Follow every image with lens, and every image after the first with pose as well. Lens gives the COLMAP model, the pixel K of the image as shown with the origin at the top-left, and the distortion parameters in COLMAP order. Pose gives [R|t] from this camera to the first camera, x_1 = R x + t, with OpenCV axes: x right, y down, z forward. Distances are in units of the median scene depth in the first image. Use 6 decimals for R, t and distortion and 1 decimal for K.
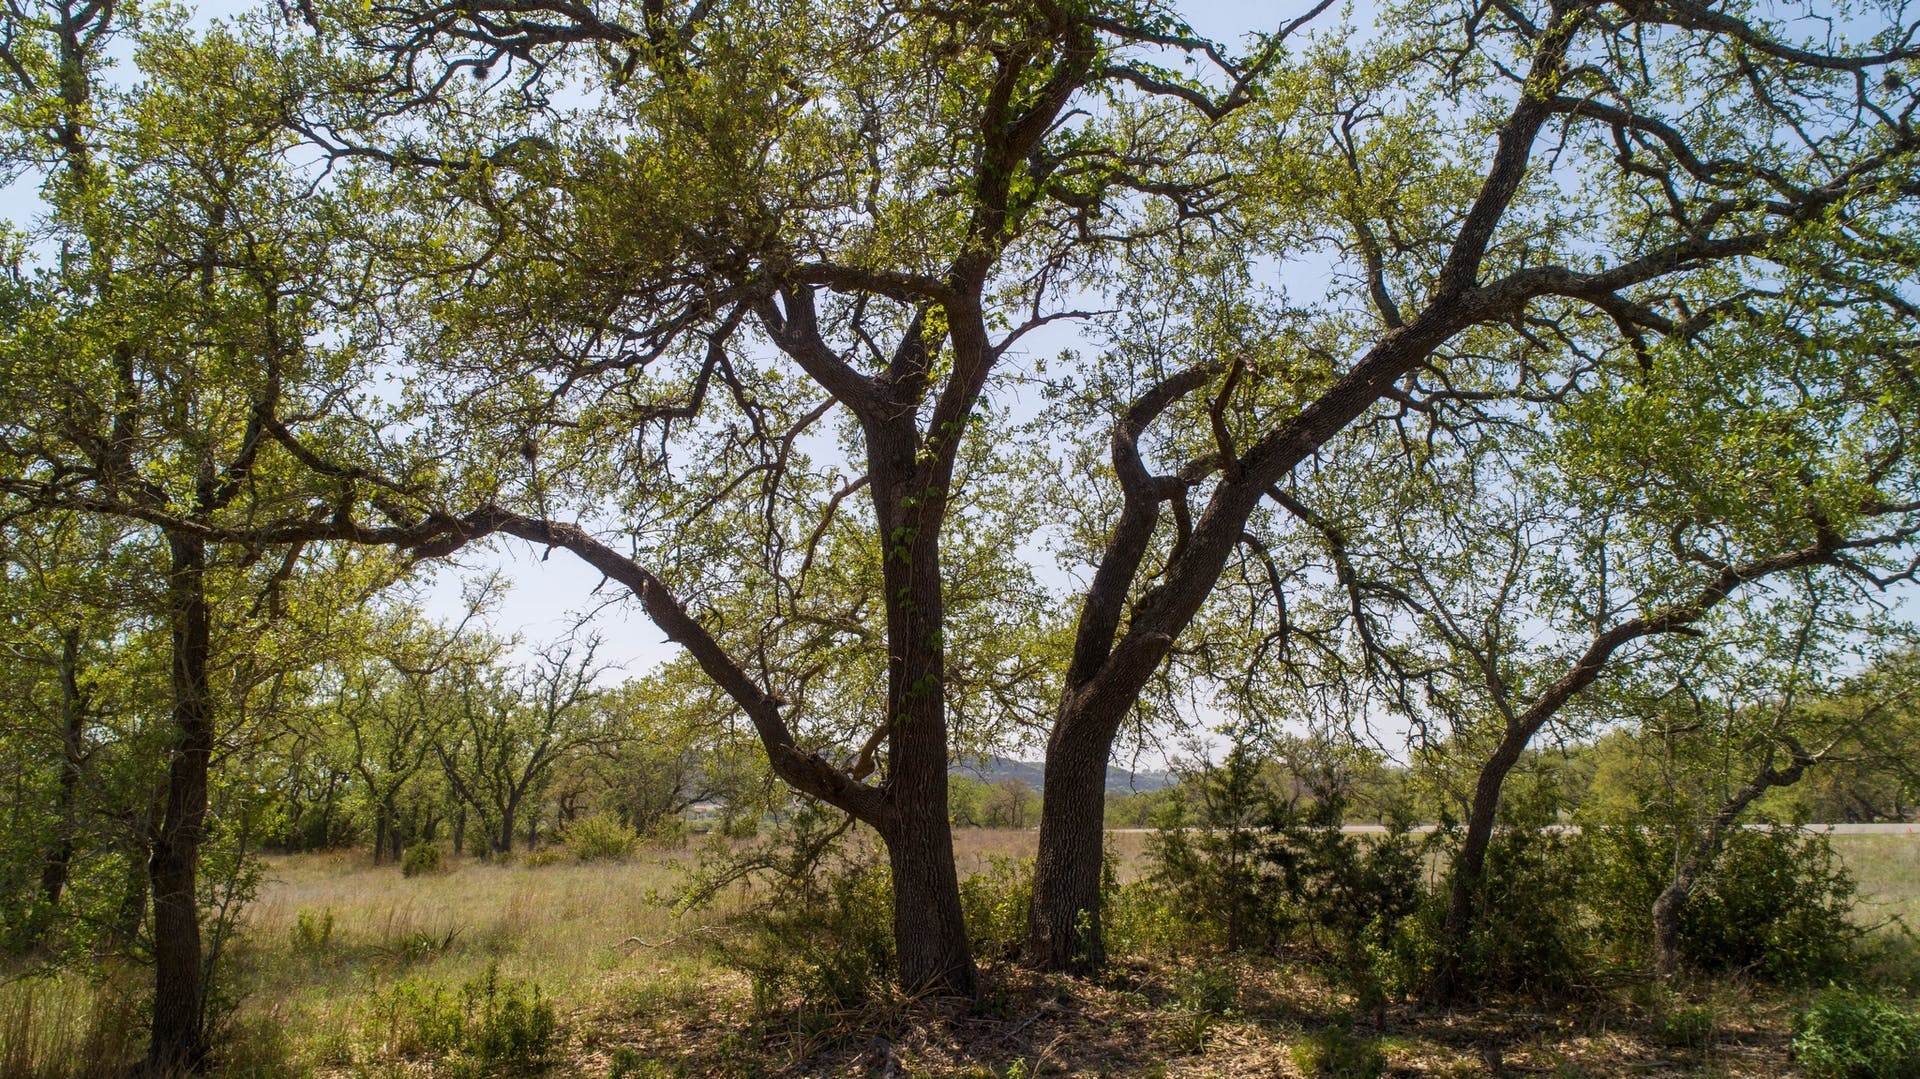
lens RADIAL K [[1292.6, 0, 962.1], [0, 1292.6, 535.3], [0, 0, 1]] dist [-0.016409, 0.006664]
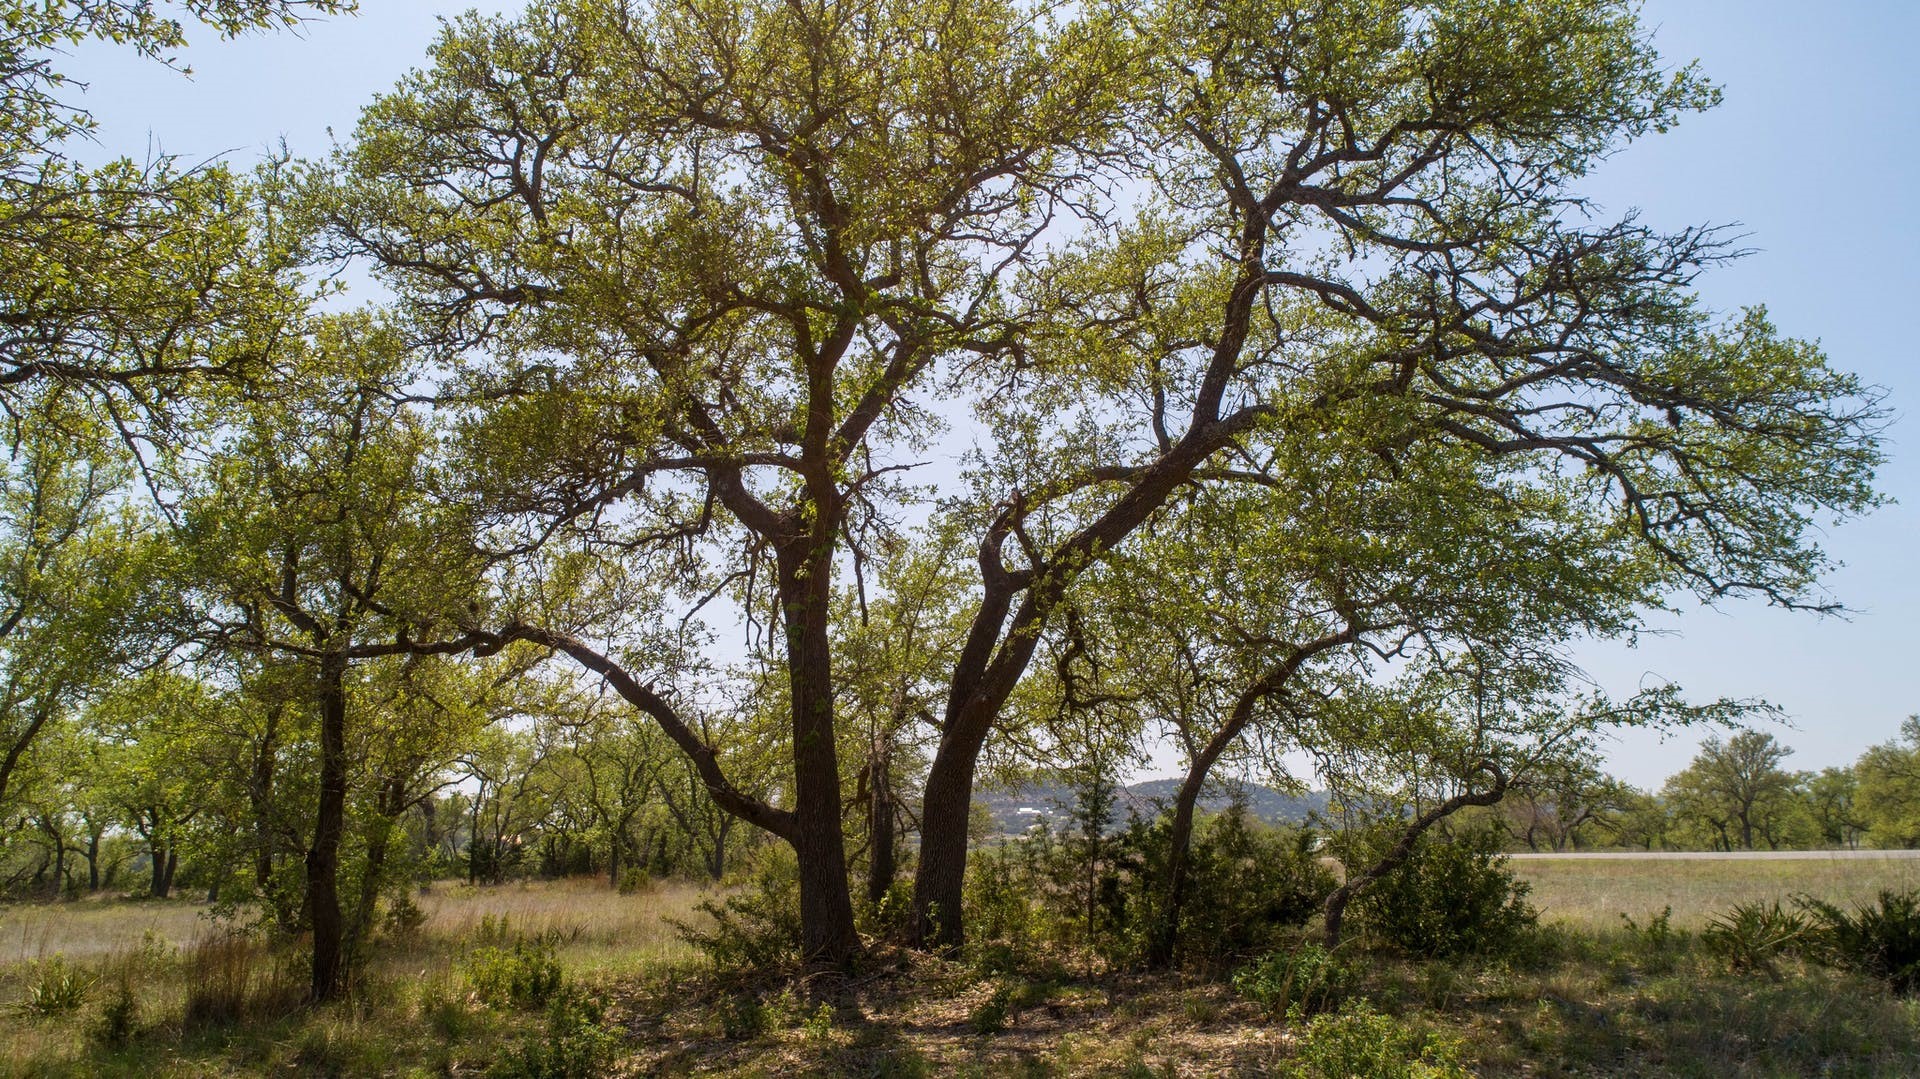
lens RADIAL K [[1292.6, 0, 962.1], [0, 1292.6, 535.3], [0, 0, 1]] dist [-0.016409, 0.006664]
pose [[0.979976, -0.048623, -0.193089, 0.371543], [0.044144, 0.998648, -0.027431, -0.051070], [0.194162, 0.018358, 0.980798, -0.303804]]
